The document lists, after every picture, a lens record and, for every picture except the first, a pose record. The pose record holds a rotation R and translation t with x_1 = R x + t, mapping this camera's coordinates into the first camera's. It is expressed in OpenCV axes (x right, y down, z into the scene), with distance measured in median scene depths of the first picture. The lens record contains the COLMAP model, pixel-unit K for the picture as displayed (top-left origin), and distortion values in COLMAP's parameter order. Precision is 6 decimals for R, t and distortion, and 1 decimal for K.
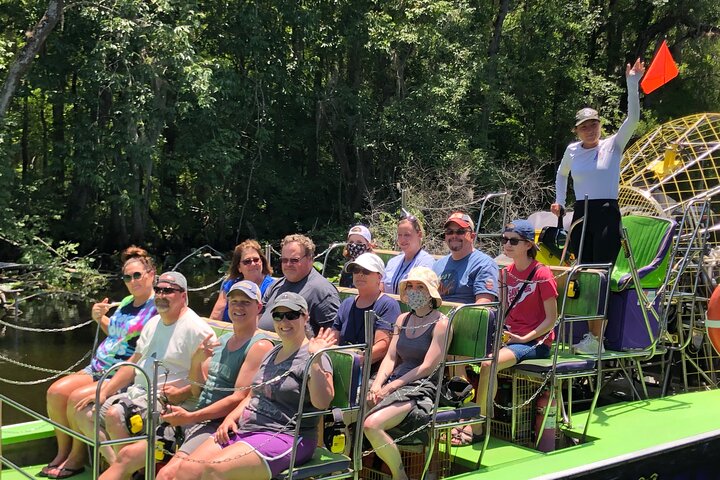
lens RADIAL K [[1146.3, 0, 360.0], [0, 1146.3, 240.0], [0, 0, 1]] dist [0.194728, -0.891379]
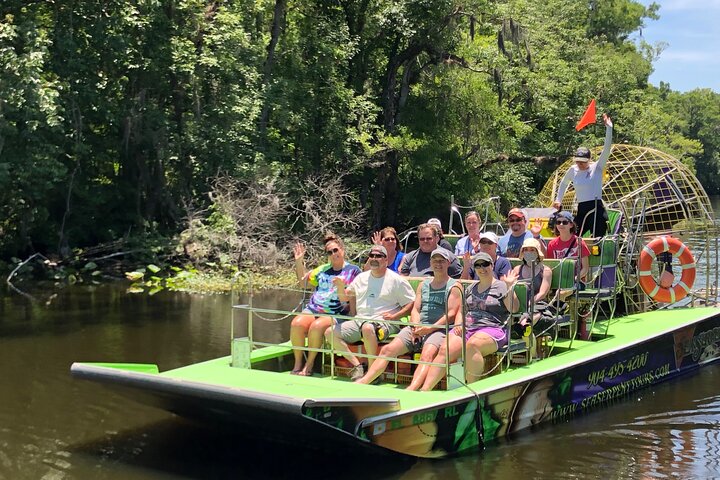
lens RADIAL K [[1146.3, 0, 360.0], [0, 1146.3, 240.0], [0, 0, 1]] dist [0.194728, -0.891379]
pose [[0.964166, -0.025063, 0.264113, -0.123945], [0.027079, 0.999625, -0.003996, 0.004953], [-0.263914, 0.011004, 0.964484, -0.115612]]
